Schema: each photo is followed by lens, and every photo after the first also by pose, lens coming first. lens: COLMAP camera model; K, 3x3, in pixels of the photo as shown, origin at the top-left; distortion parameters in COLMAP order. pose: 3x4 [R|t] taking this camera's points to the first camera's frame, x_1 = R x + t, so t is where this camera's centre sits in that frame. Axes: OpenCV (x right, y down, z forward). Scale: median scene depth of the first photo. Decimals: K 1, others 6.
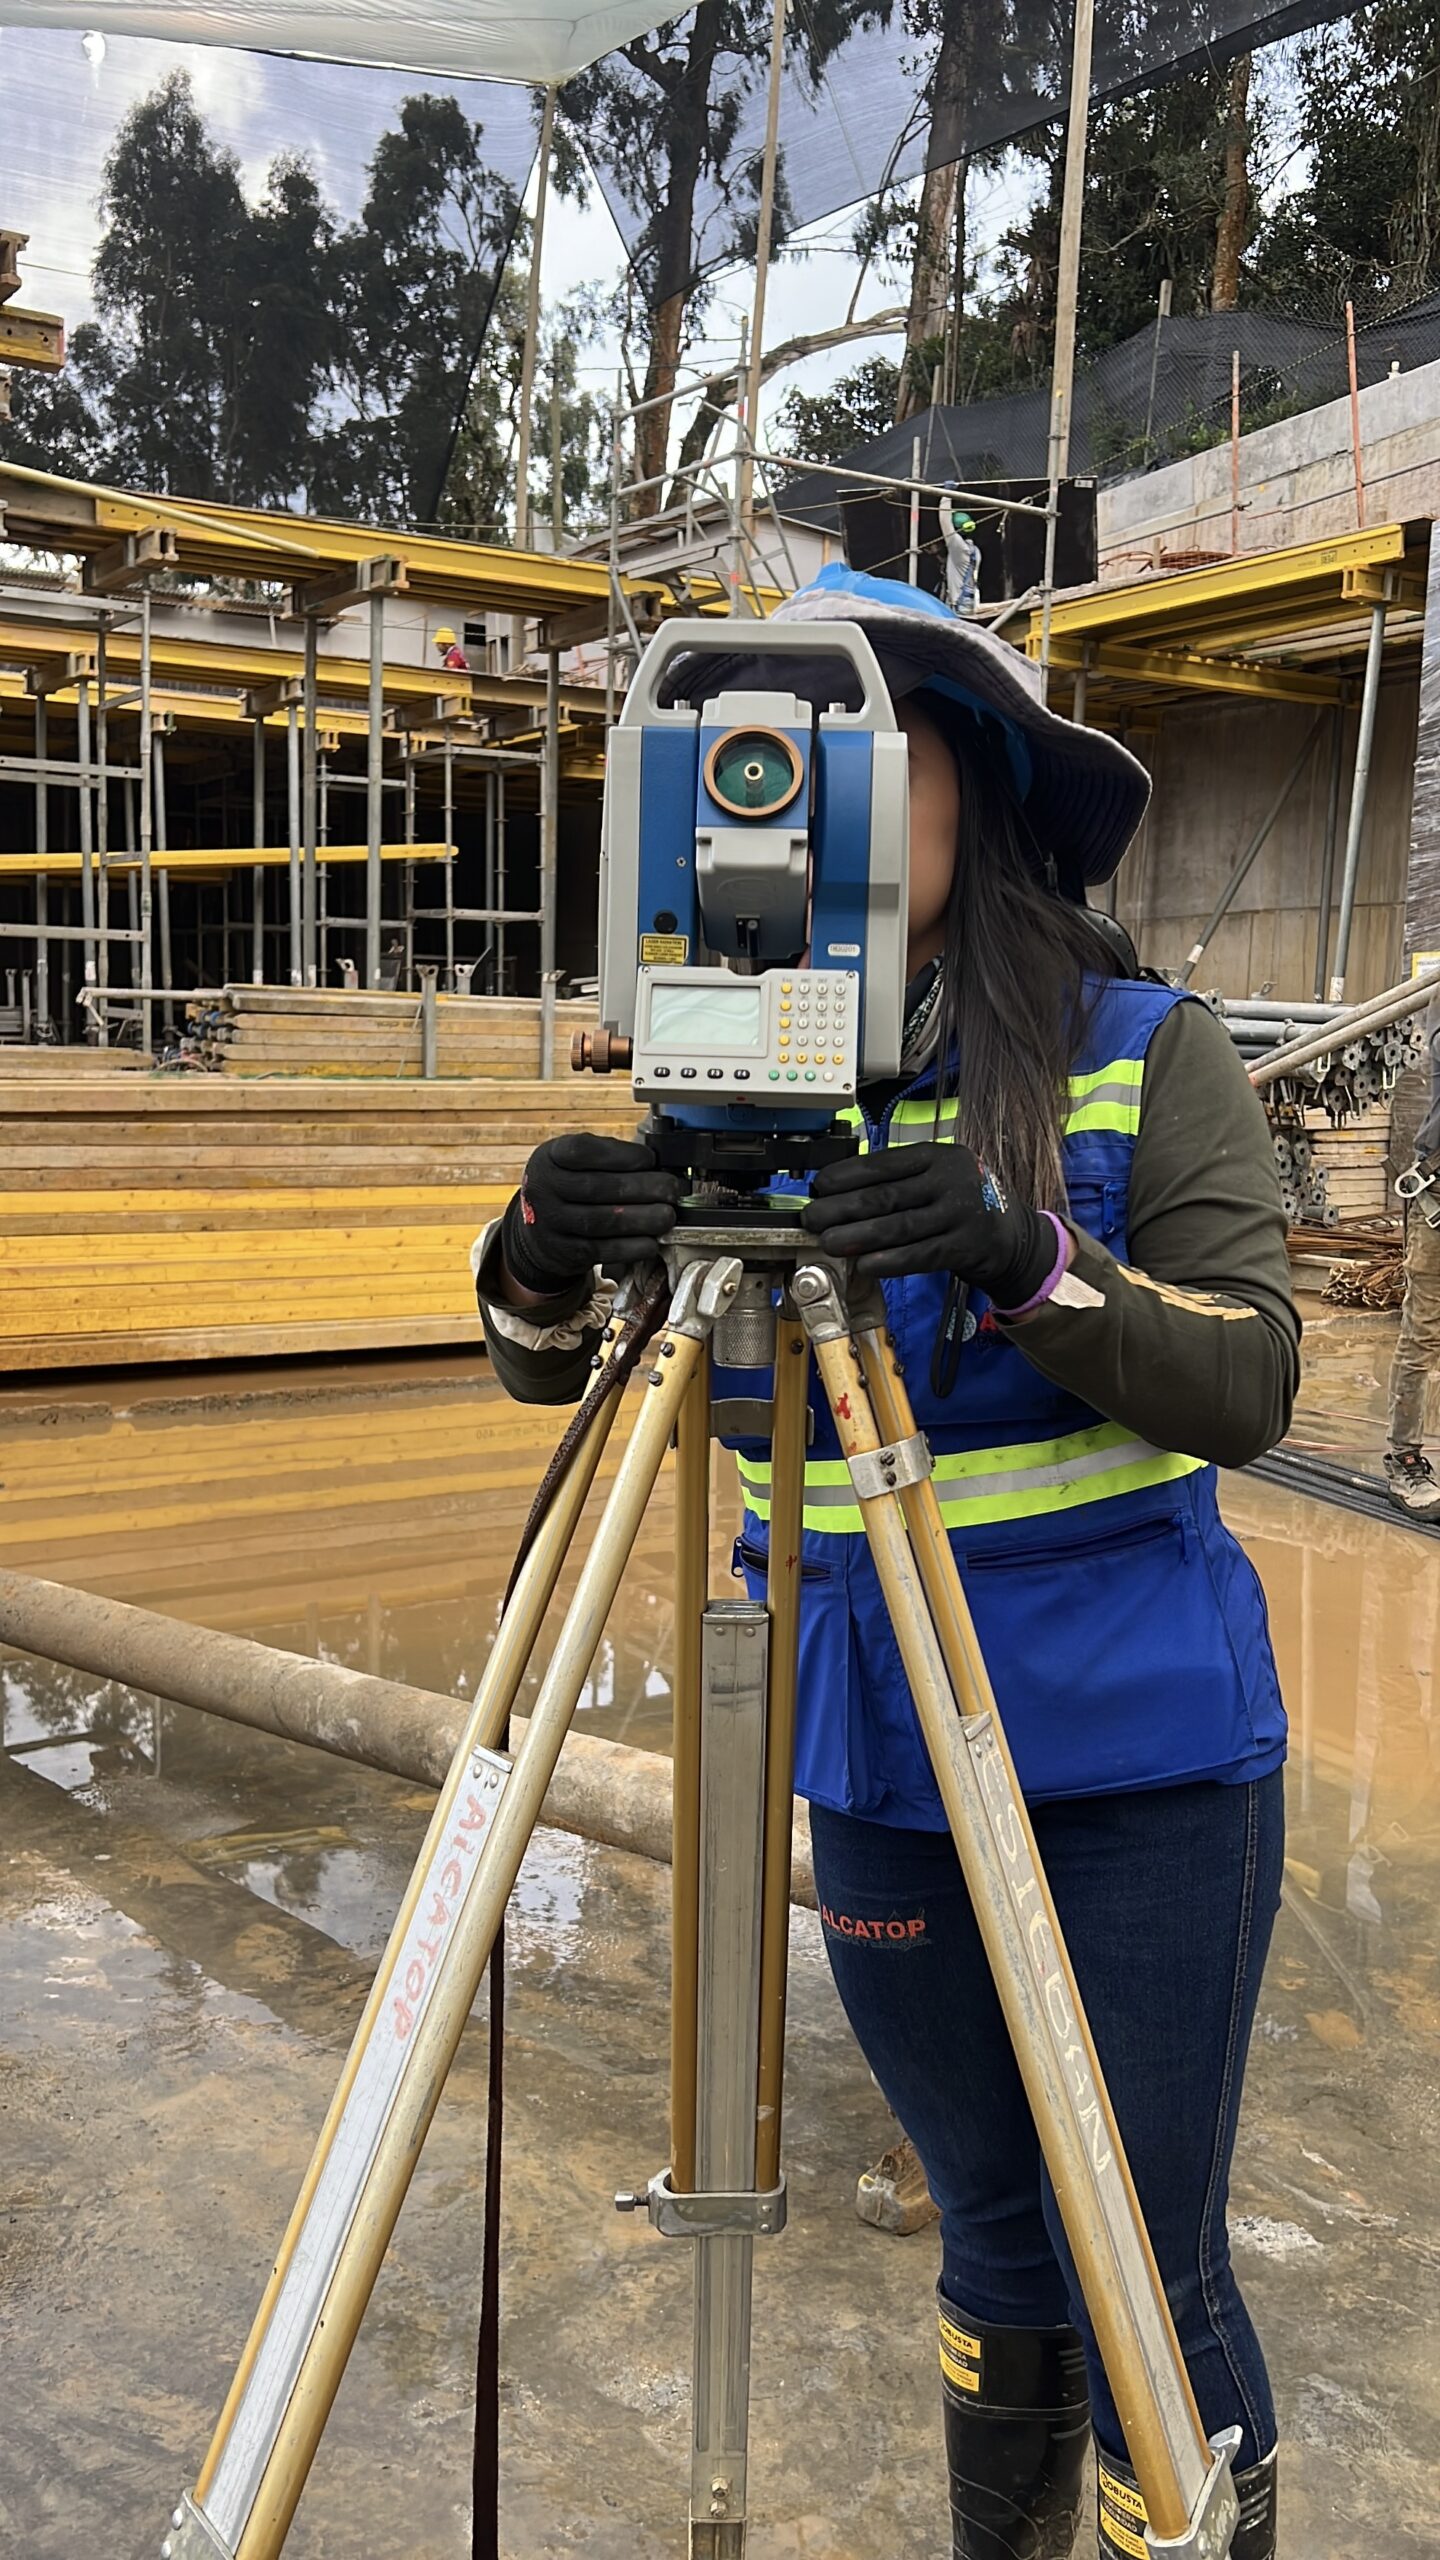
lens RADIAL K [[2232.7, 0, 750.7], [0, 2232.7, 1307.2], [0, 0, 1]] dist [0.066317, -0.081819]
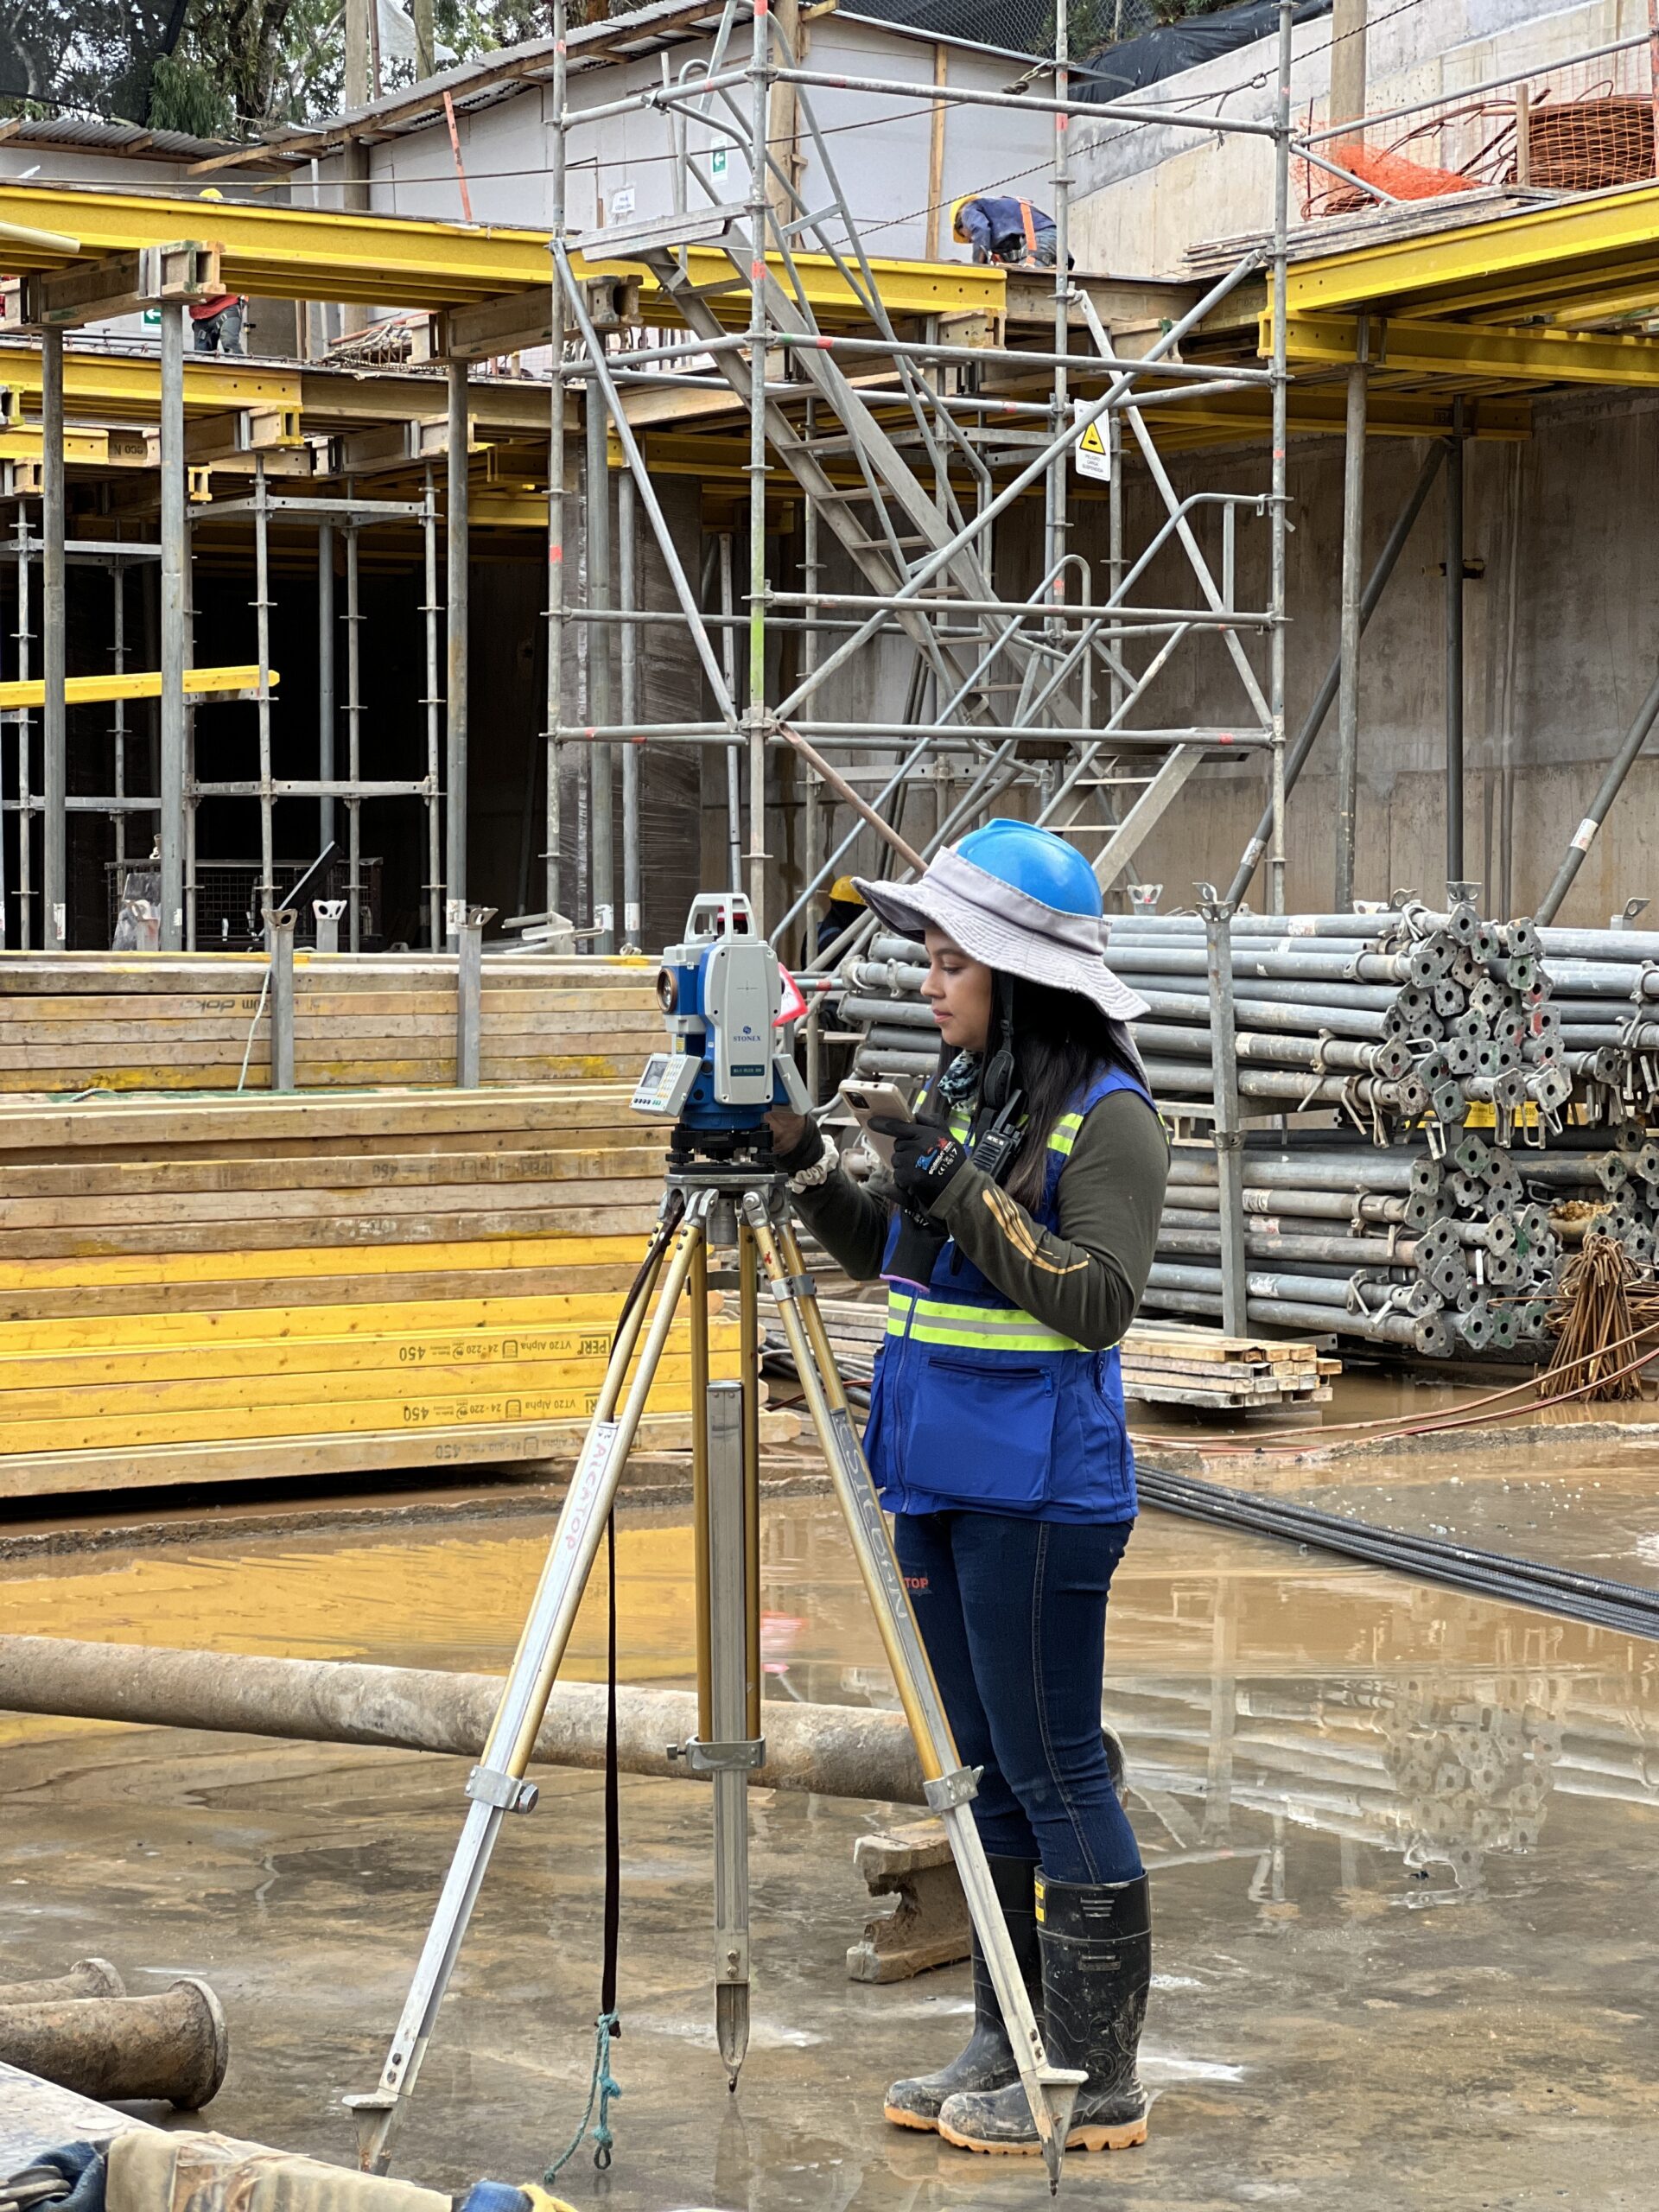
lens RADIAL K [[4987.9, 0, 826.2], [0, 4987.9, 1125.4], [0, 0, 1]] dist [0.191560, 0.000000]
pose [[0.999625, -0.027051, -0.004298, 0.012547], [0.026563, 0.995706, -0.088680, 0.035434], [0.006679, 0.088533, 0.996051, -0.388465]]
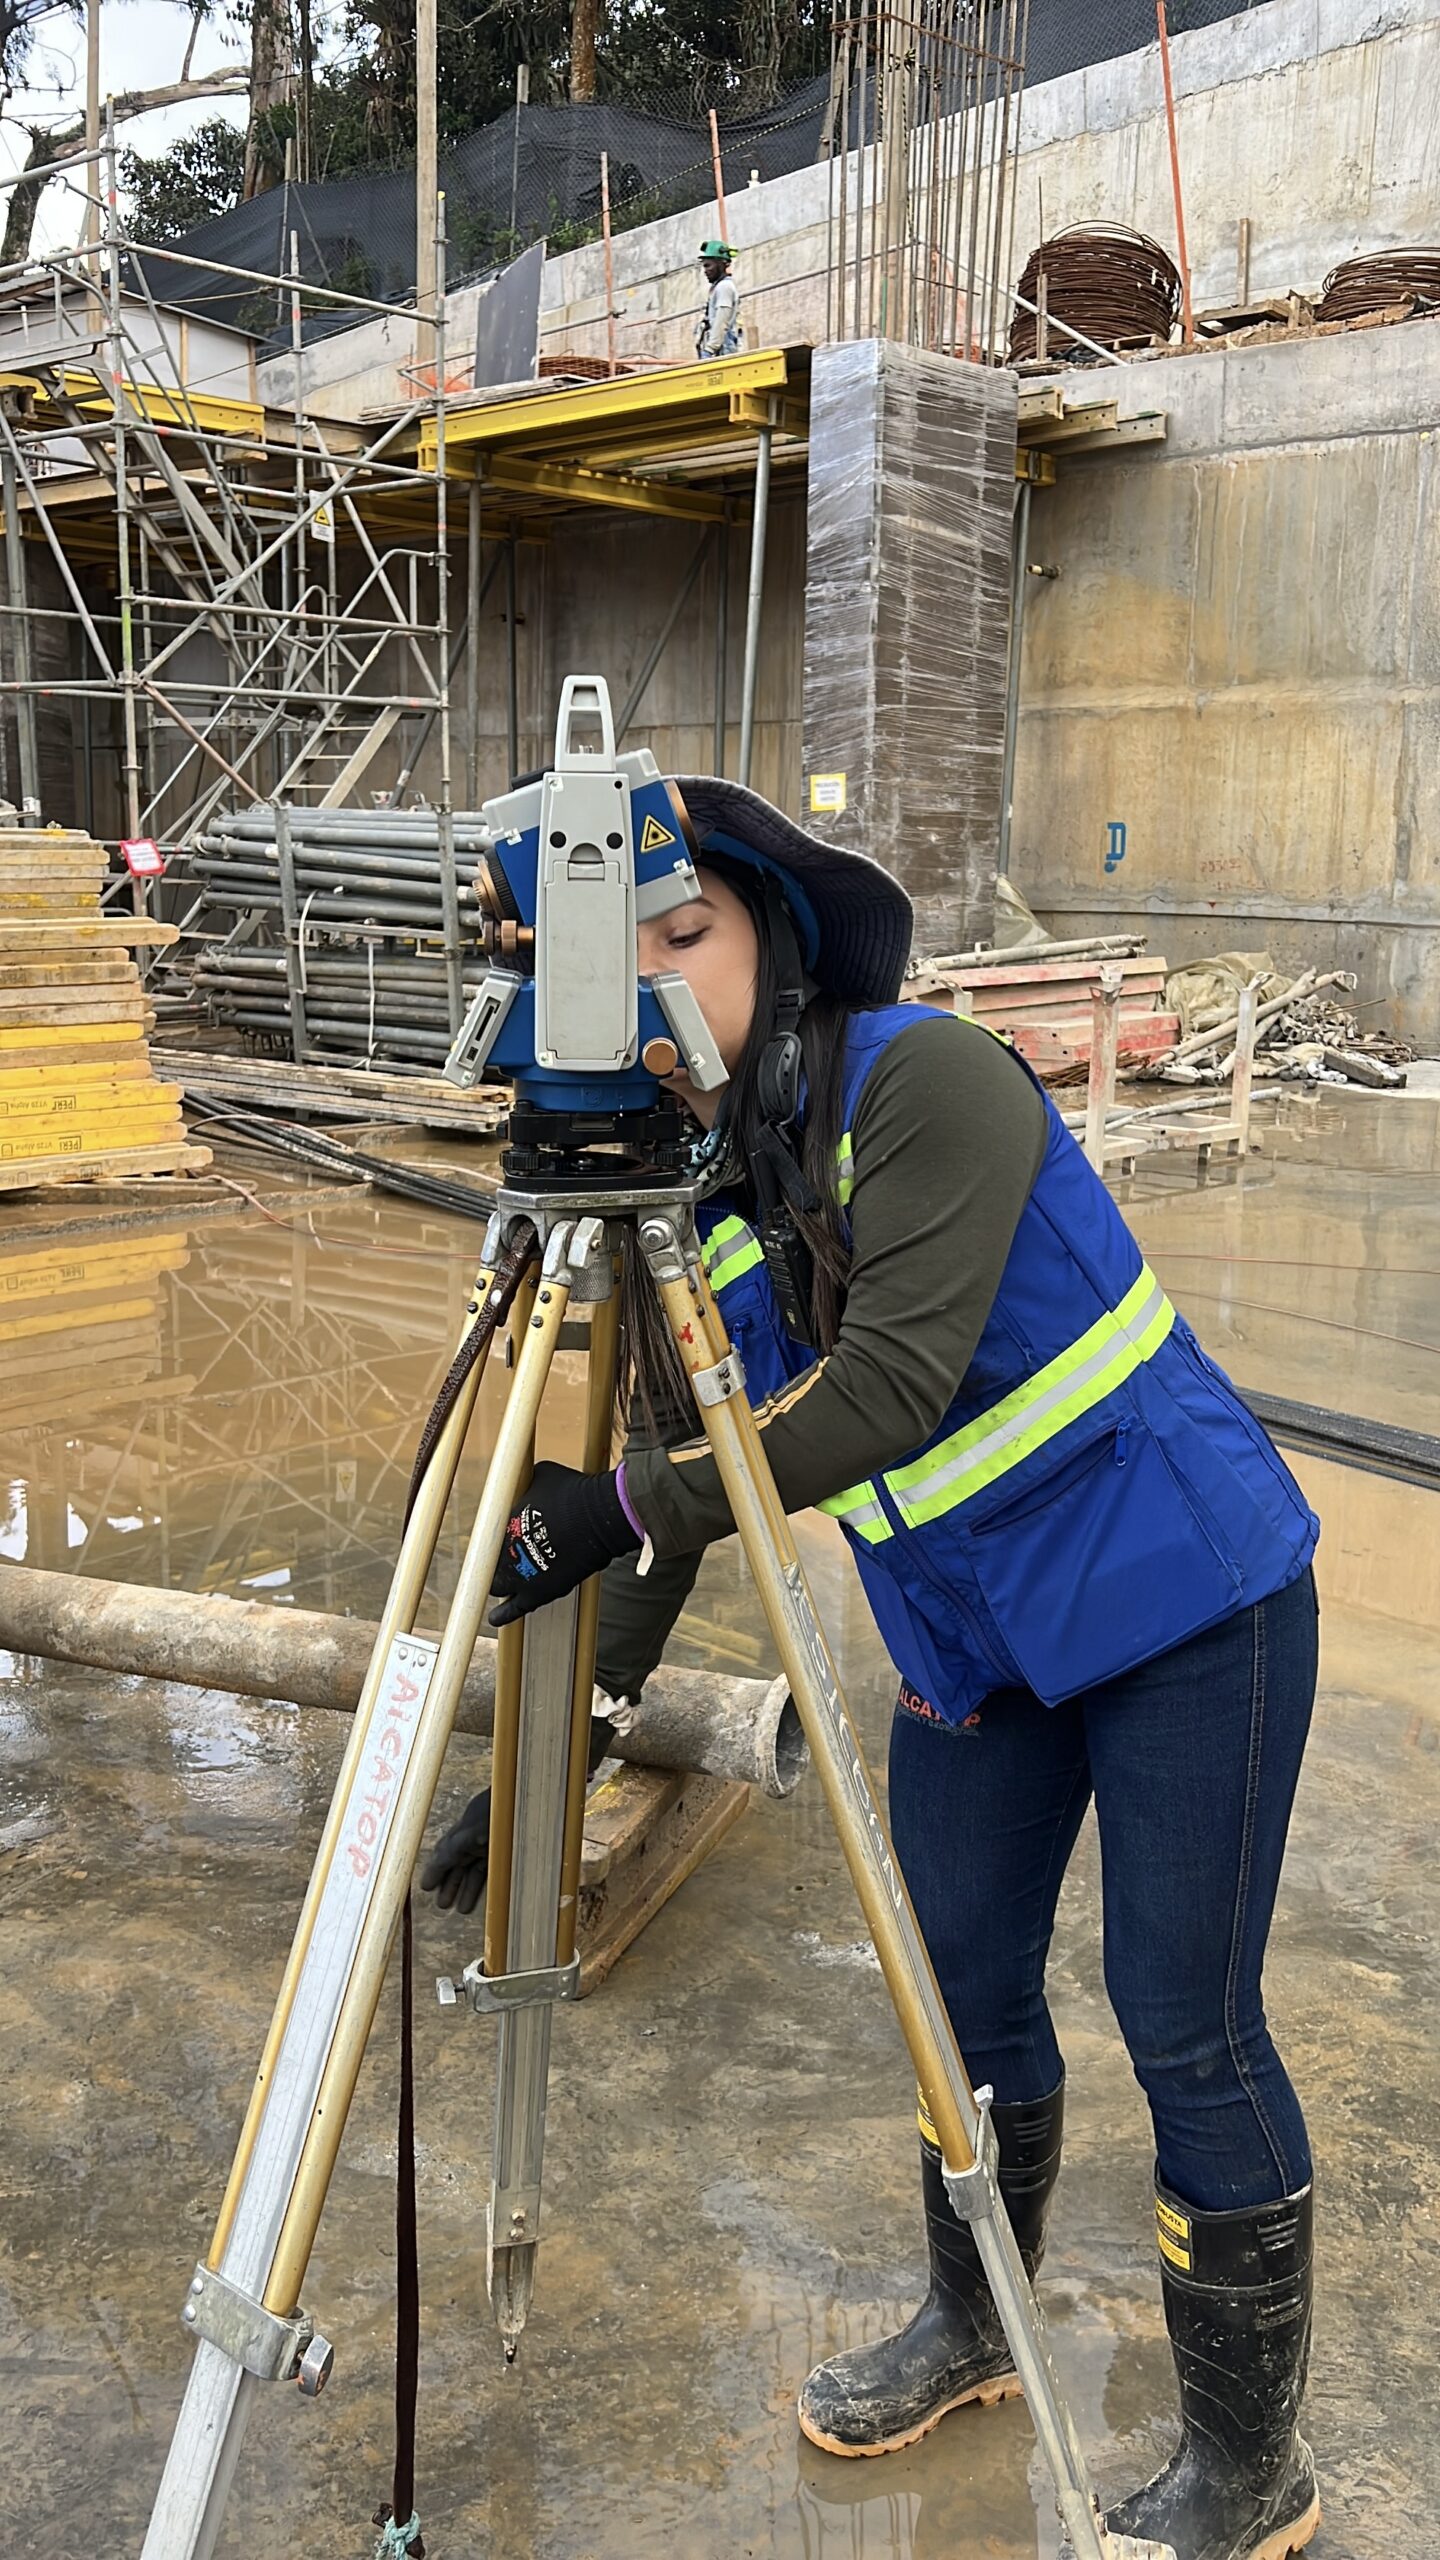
lens RADIAL K [[2232.7, 0, 704.6], [0, 2232.7, 1302.9], [0, 0, 1]] dist [0.066317, -0.081819]
pose [[0.968179, -0.064500, 0.241805, -0.025250], [0.044064, 0.995057, 0.088993, -0.008353], [-0.246349, -0.075507, 0.966235, -0.019523]]
